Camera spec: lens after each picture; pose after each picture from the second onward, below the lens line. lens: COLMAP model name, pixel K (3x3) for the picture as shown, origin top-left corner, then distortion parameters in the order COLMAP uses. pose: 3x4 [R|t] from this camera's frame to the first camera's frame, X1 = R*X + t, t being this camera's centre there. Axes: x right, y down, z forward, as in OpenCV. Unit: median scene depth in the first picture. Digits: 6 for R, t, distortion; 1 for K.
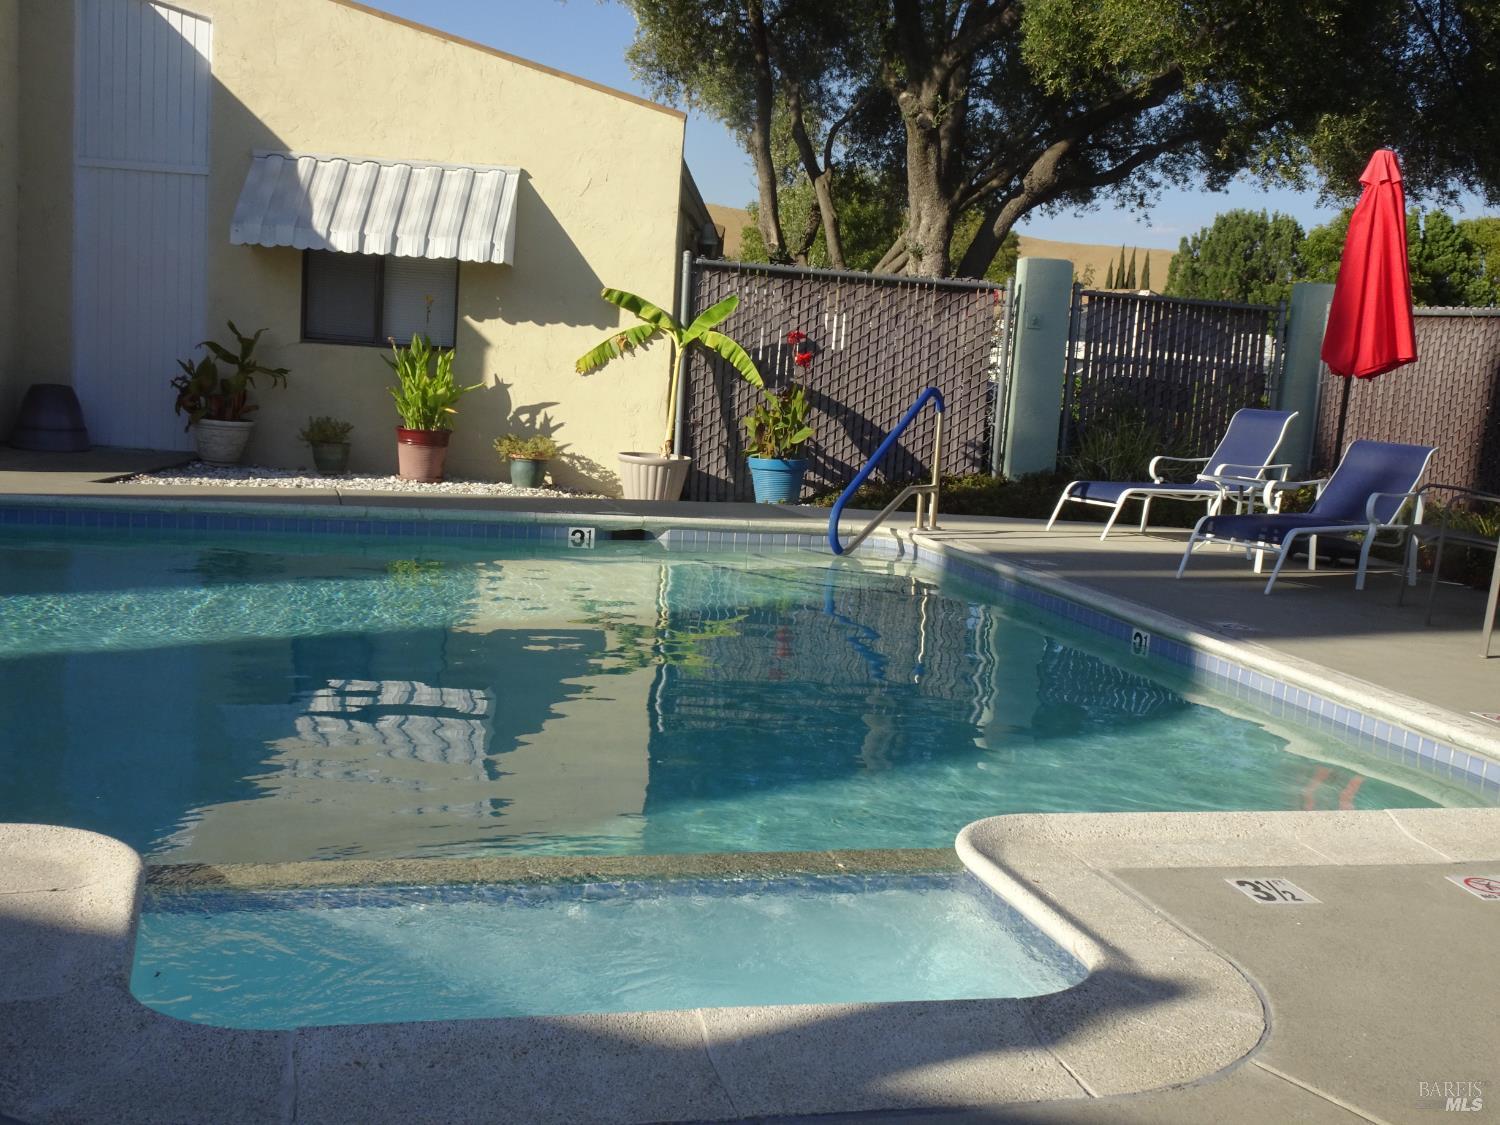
lens RADIAL K [[1686.7, 0, 750.0], [0, 1686.7, 562.5], [0, 0, 1]] dist [0.000978, -0.009344]
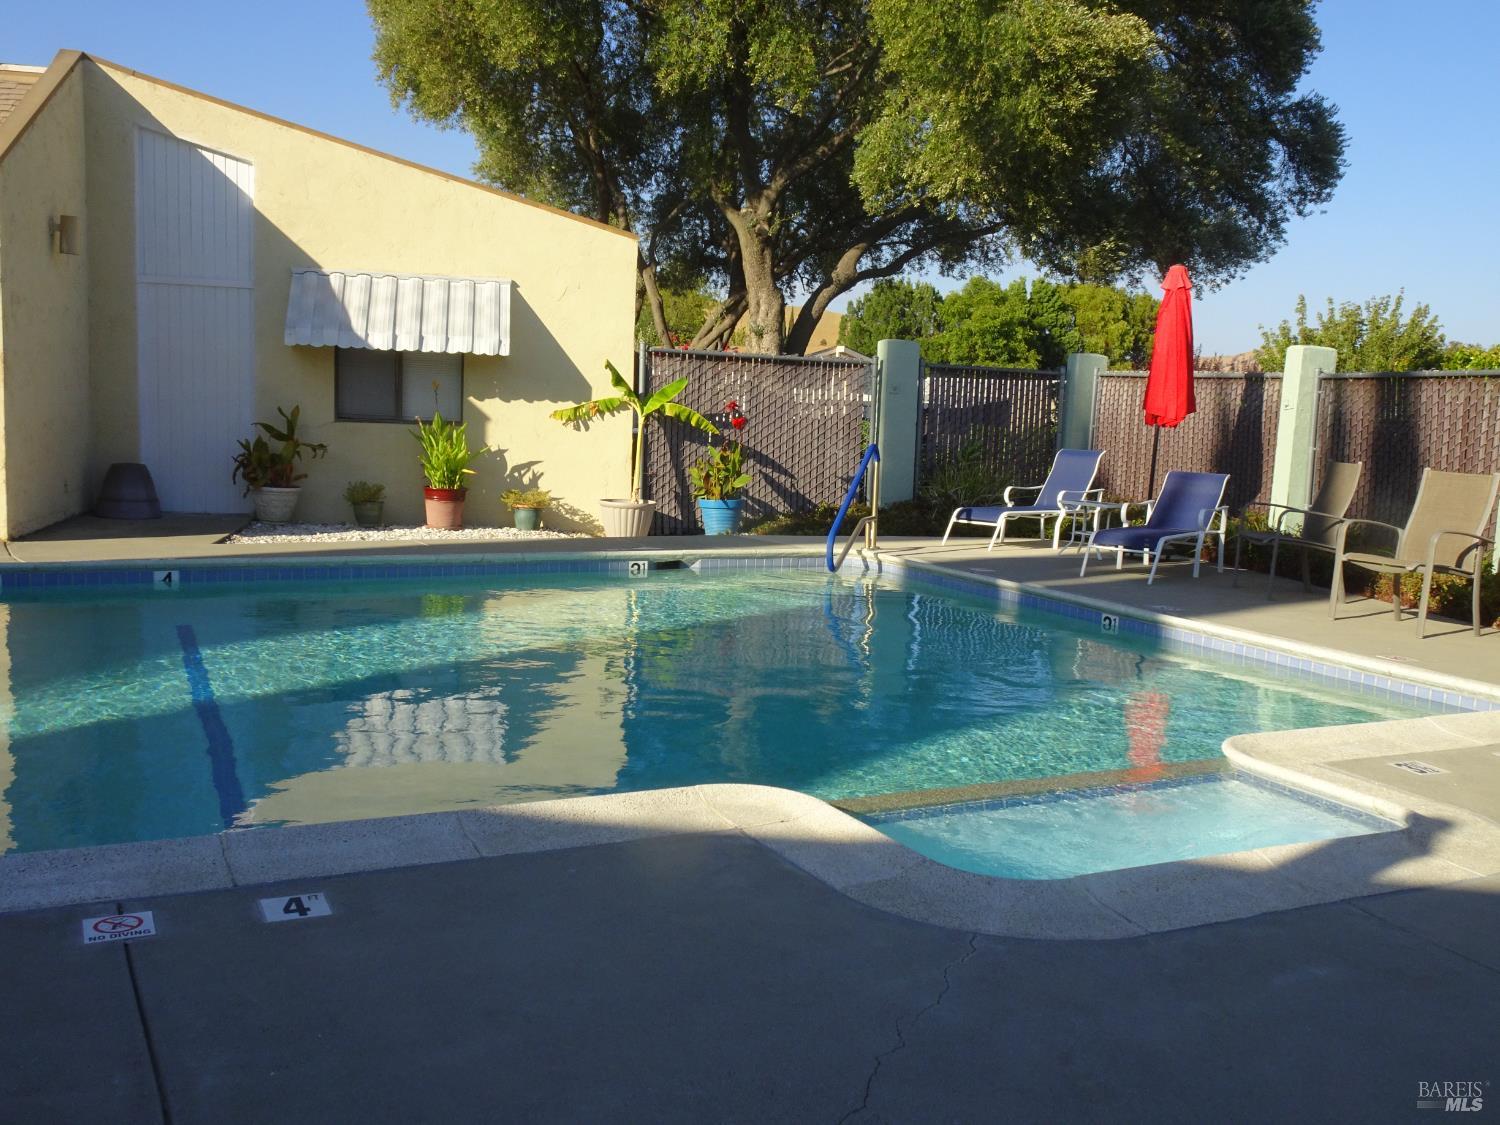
lens RADIAL K [[1396.3, 0, 750.0], [0, 1396.3, 562.5], [0, 0, 1]] dist [-0.006166, -0.003296]
pose [[0.981289, -0.050465, 0.185808, -0.165902], [0.051527, 0.998671, -0.000887, -0.010963], [-0.185517, 0.010444, 0.982586, -0.063555]]
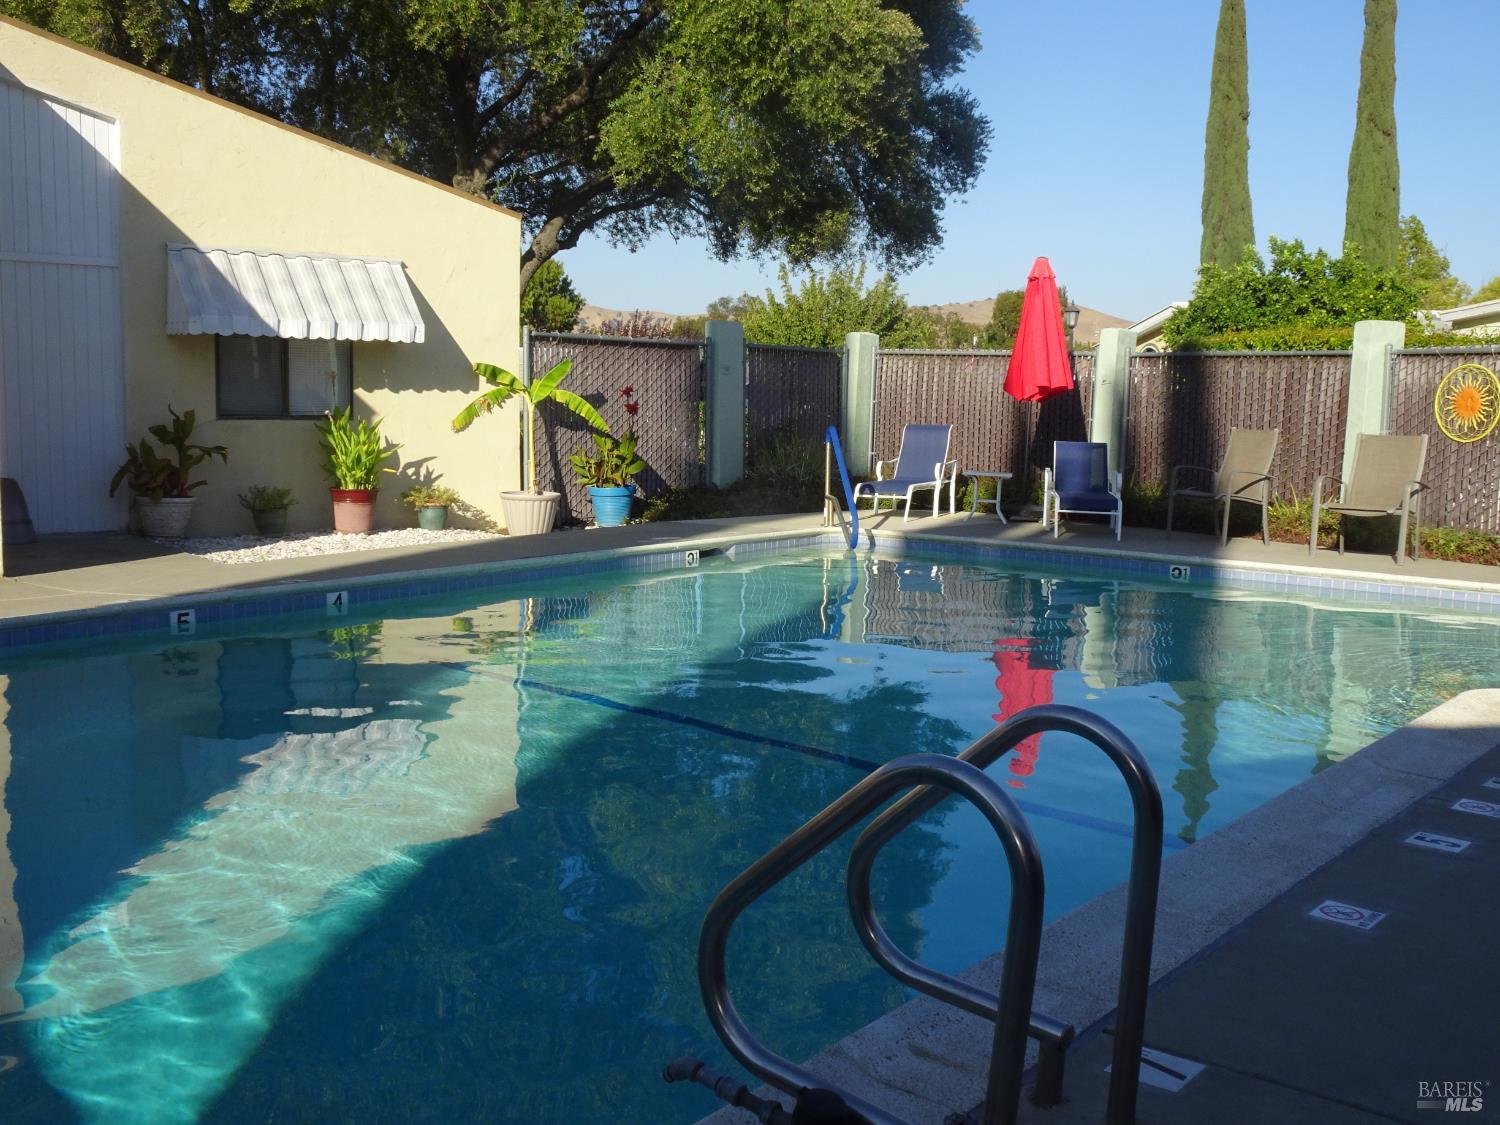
lens RADIAL K [[1529.9, 0, 750.0], [0, 1529.9, 562.5], [0, 0, 1]] dist [-0.005627, -0.027325]
pose [[0.805375, -0.117810, 0.580940, -0.583390], [0.110929, 0.992691, 0.047526, -0.048805], [-0.582293, 0.026166, 0.812558, 0.001396]]
